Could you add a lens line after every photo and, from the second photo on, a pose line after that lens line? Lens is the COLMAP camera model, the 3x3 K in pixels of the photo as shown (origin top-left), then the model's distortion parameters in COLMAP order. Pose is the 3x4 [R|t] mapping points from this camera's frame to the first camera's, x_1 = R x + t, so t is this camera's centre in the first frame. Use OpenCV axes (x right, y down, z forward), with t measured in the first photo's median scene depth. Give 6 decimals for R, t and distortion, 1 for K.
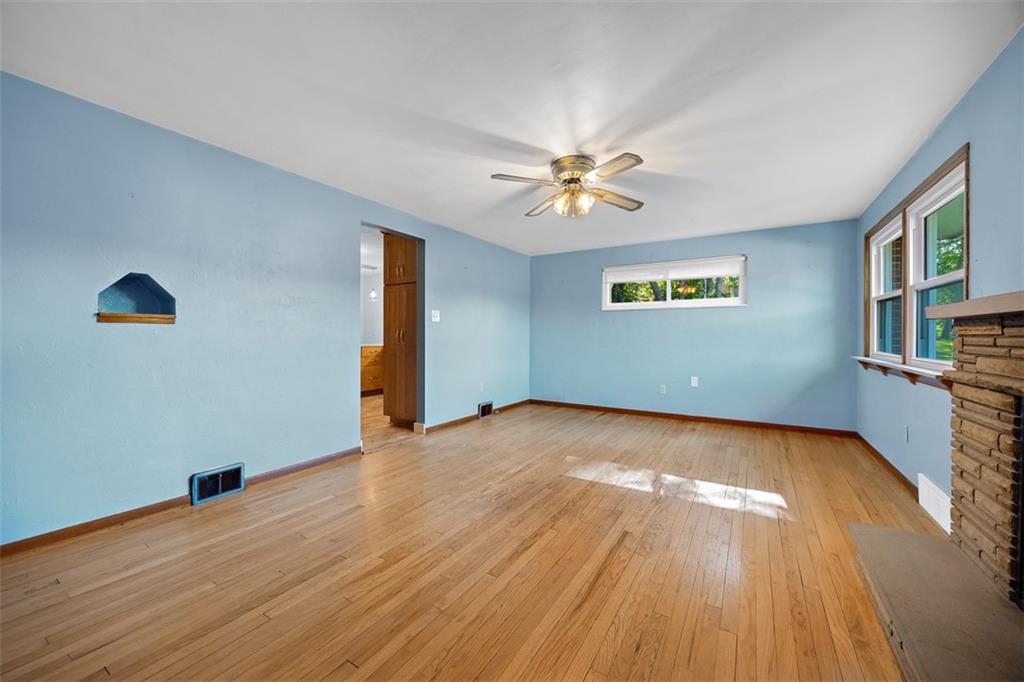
lens RADIAL K [[389.0, 0, 503.6], [0, 389.0, 337.5], [0, 0, 1]] dist [-0.003078, -0.000319]
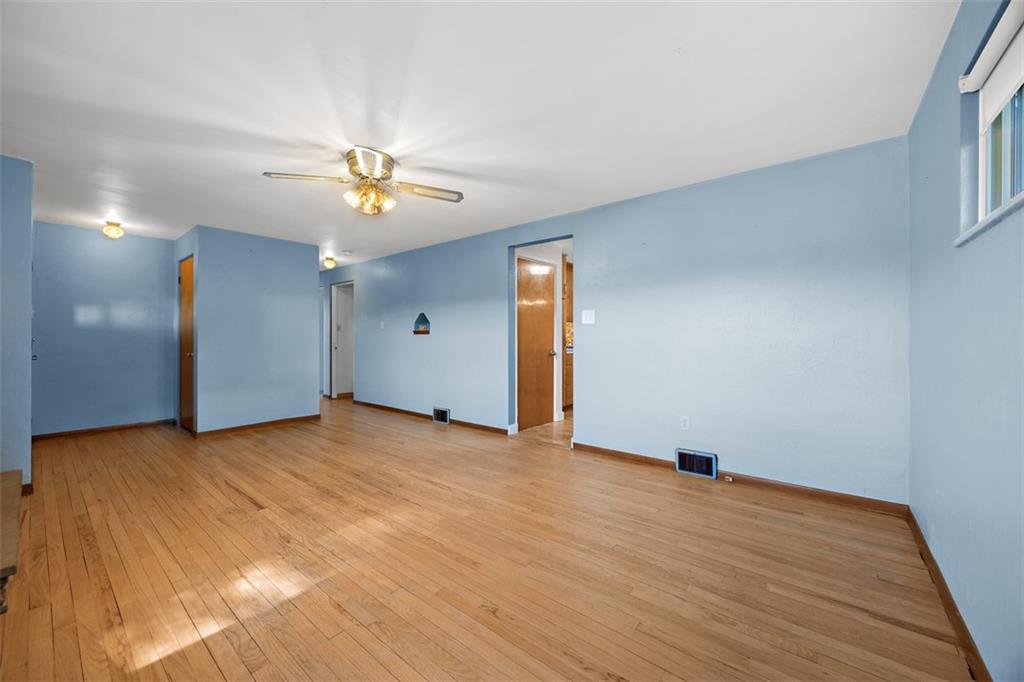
lens RADIAL K [[389.0, 0, 513.2], [0, 389.0, 339.9], [0, 0, 1]] dist [-0.003078, -0.000319]
pose [[-0.106399, 0.000052, -0.994324, 1.031519], [-0.006938, 0.999976, 0.000794, -0.007216], [0.994299, 0.006983, -0.106396, 1.383631]]
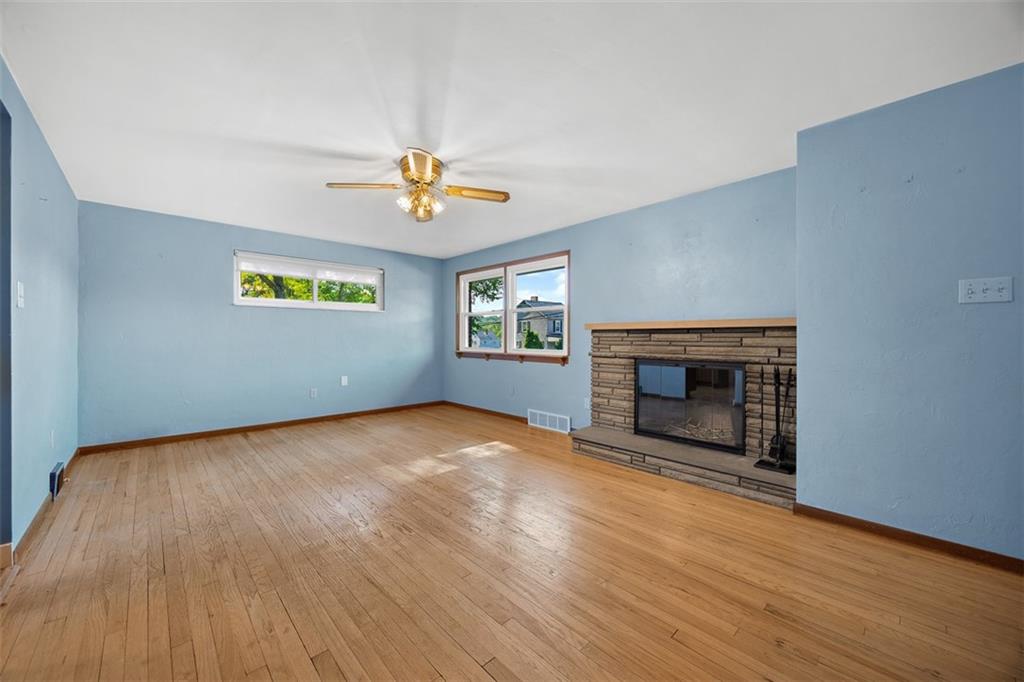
lens RADIAL K [[389.0, 0, 507.9], [0, 389.0, 337.7], [0, 0, 1]] dist [-0.003078, -0.000319]
pose [[0.252169, -0.003222, 0.967678, -0.694849], [0.004753, 0.999987, 0.002091, -0.004609], [-0.967671, 0.004072, 0.252181, 0.517621]]
